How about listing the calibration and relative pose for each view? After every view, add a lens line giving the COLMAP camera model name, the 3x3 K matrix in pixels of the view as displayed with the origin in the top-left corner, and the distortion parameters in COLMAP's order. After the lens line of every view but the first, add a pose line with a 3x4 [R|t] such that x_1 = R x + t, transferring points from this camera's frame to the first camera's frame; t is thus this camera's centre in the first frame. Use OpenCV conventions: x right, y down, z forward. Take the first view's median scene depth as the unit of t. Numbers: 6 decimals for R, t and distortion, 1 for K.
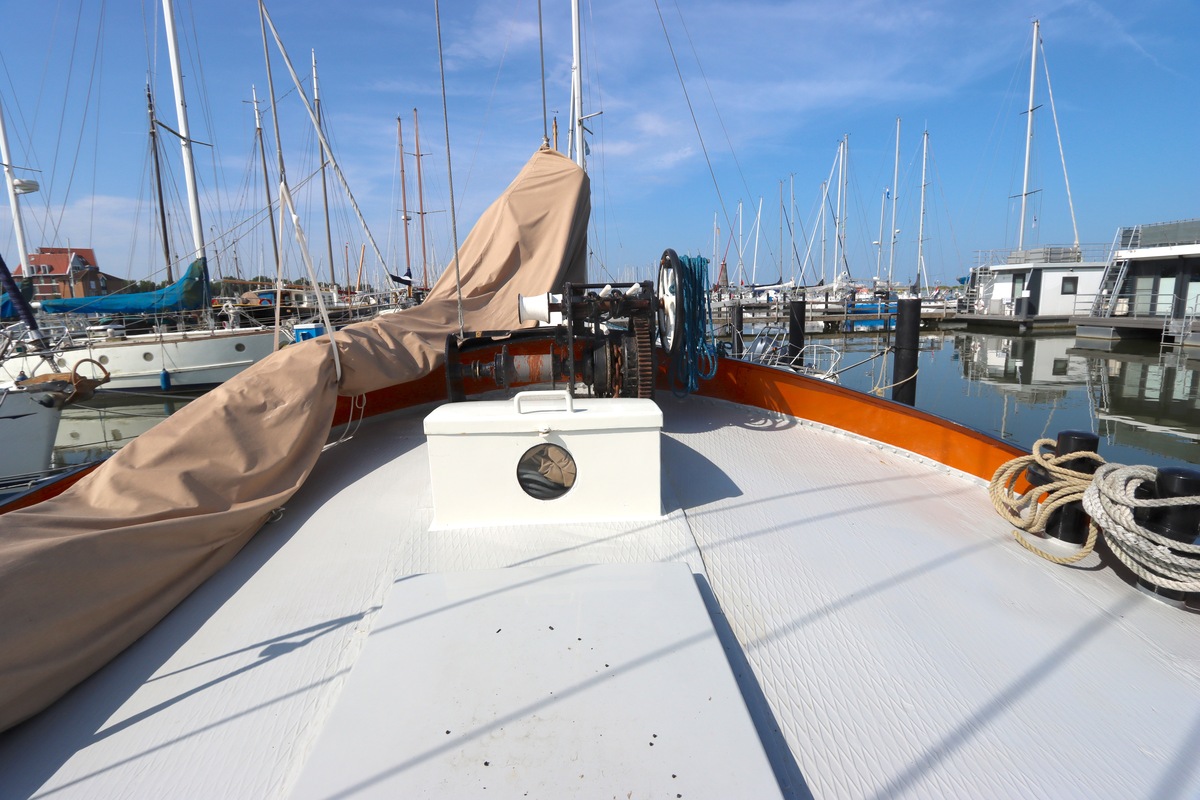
lens RADIAL K [[592.3, 0, 606.5], [0, 592.3, 396.5], [0, 0, 1]] dist [0.000689, 0.000782]
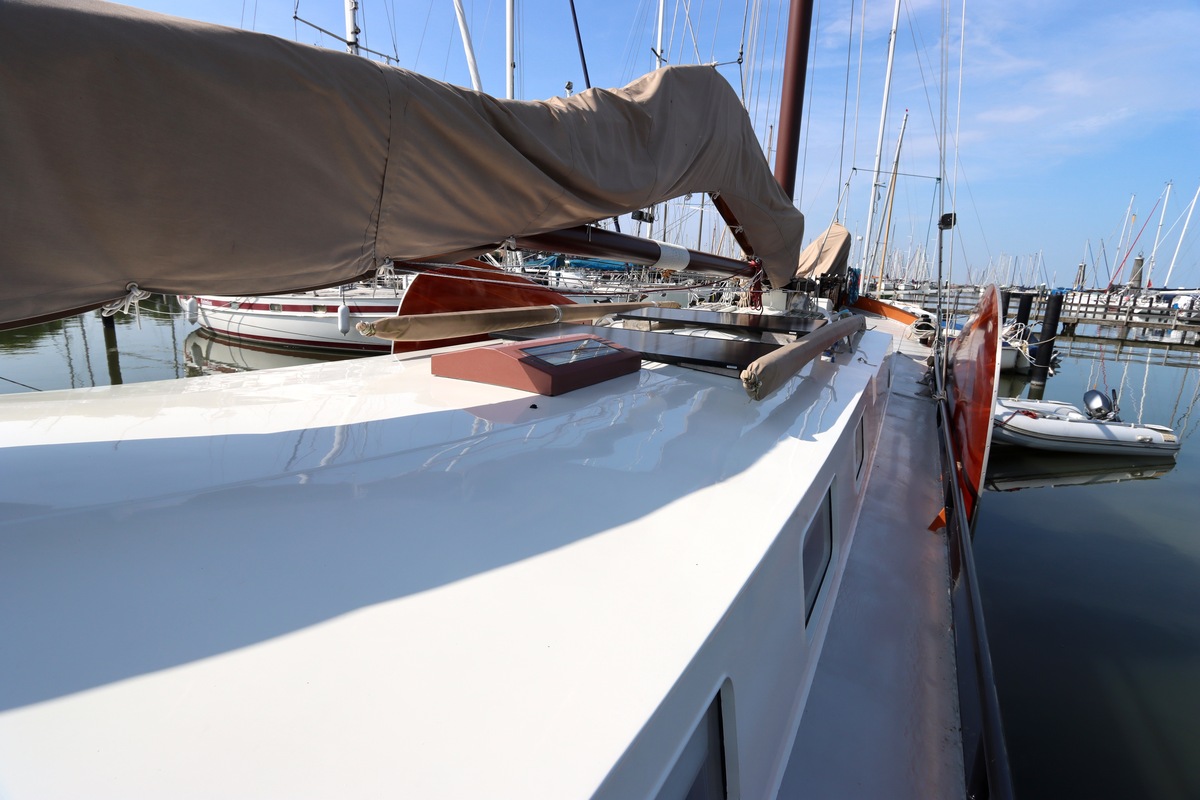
lens RADIAL K [[592.3, 0, 606.5], [0, 592.3, 396.5], [0, 0, 1]] dist [0.000689, 0.000782]
pose [[0.852708, 0.186876, -0.487818, 0.073680], [-0.165988, 0.982355, 0.086179, 0.049079], [0.495316, 0.007487, 0.868681, -0.295824]]
